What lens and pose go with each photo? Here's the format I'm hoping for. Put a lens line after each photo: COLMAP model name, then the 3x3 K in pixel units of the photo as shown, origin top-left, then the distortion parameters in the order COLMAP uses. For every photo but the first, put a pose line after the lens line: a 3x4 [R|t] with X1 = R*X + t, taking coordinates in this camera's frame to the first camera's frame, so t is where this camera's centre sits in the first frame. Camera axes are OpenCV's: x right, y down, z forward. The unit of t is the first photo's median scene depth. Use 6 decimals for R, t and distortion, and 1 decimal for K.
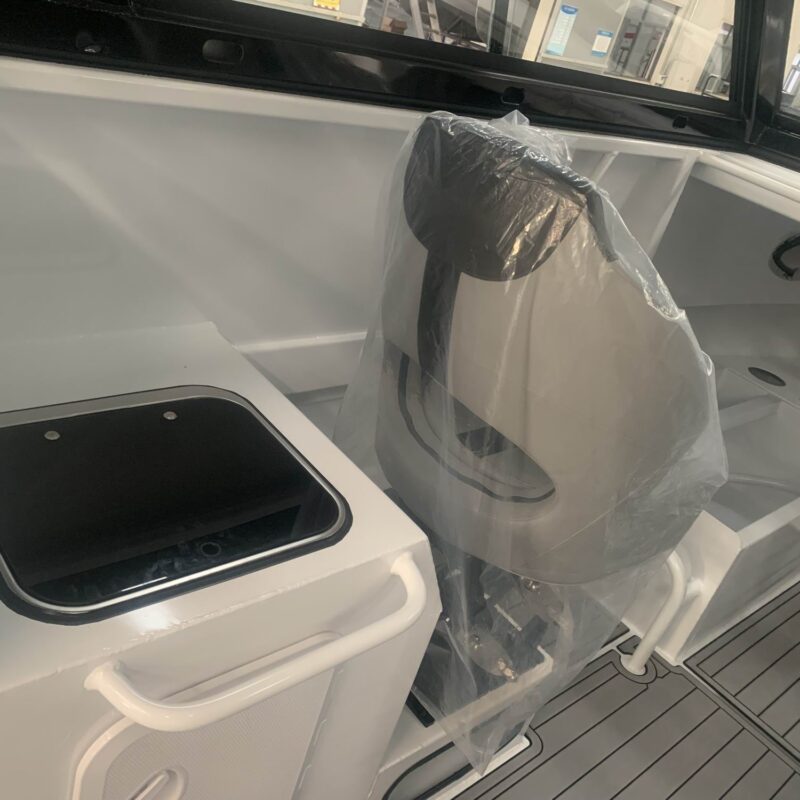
lens RADIAL K [[810.8, 0, 381.2], [0, 810.8, 395.1], [0, 0, 1]] dist [-0.005665, 0.000000]
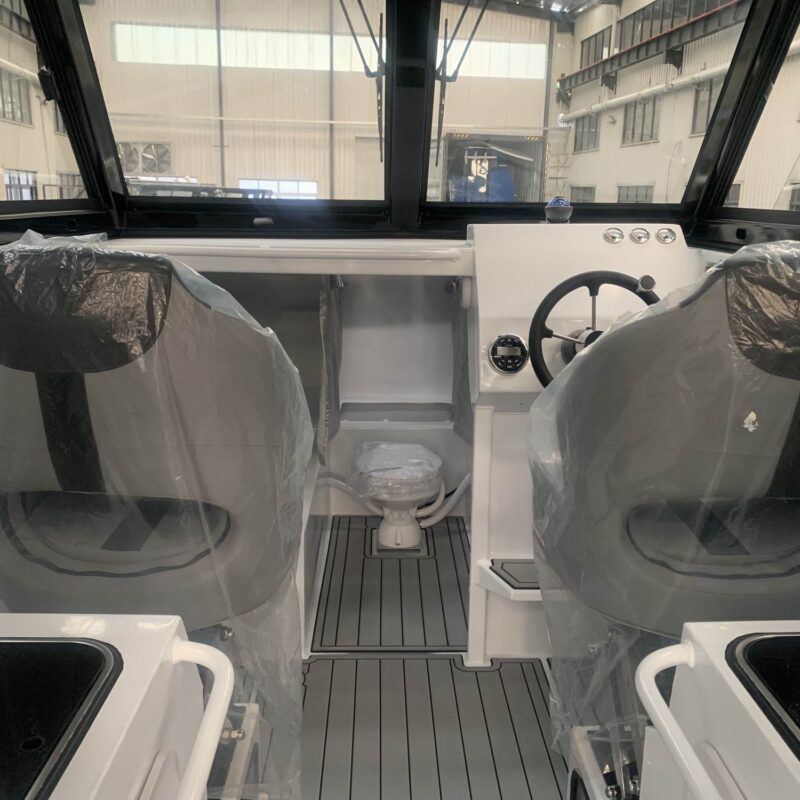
lens RADIAL K [[810.8, 0, 404.4], [0, 810.8, 398.5], [0, 0, 1]] dist [-0.005665, 0.000000]
pose [[0.598159, -0.412943, 0.686792, -0.193735], [0.500213, 0.861953, 0.082603, -0.002195], [-0.626093, 0.294133, 0.722145, -0.001087]]
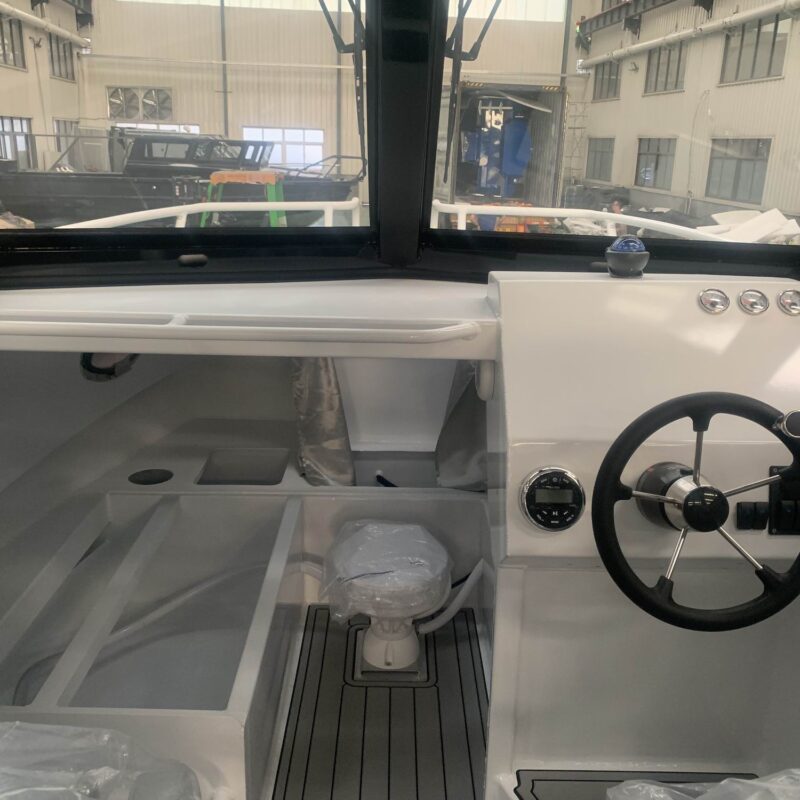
lens RADIAL K [[810.8, 0, 400.5], [0, 810.8, 393.4], [0, 0, 1]] dist [-0.005665, 0.000000]
pose [[0.613539, -0.443865, 0.653111, 0.157101], [0.491363, 0.862044, 0.124269, -0.119530], [-0.618169, 0.244671, 0.746996, 0.211842]]
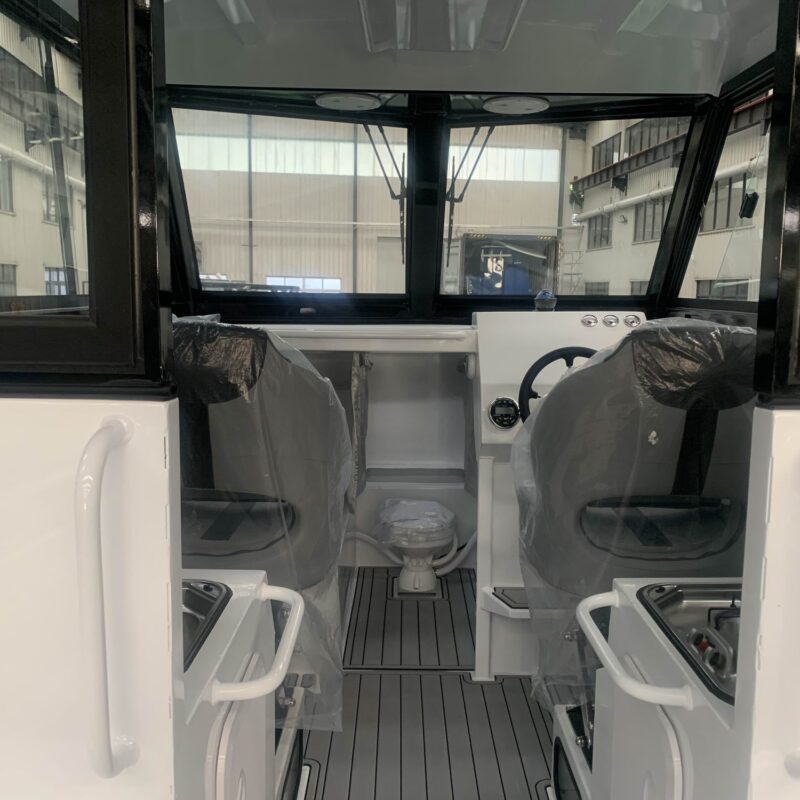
lens RADIAL K [[810.8, 0, 400.8], [0, 810.8, 398.3], [0, 0, 1]] dist [-0.005665, 0.000000]
pose [[0.619380, -0.331723, 0.711567, -0.397283], [0.498790, 0.866191, -0.030361, 0.037073], [-0.606282, 0.373728, 0.701961, -0.172400]]
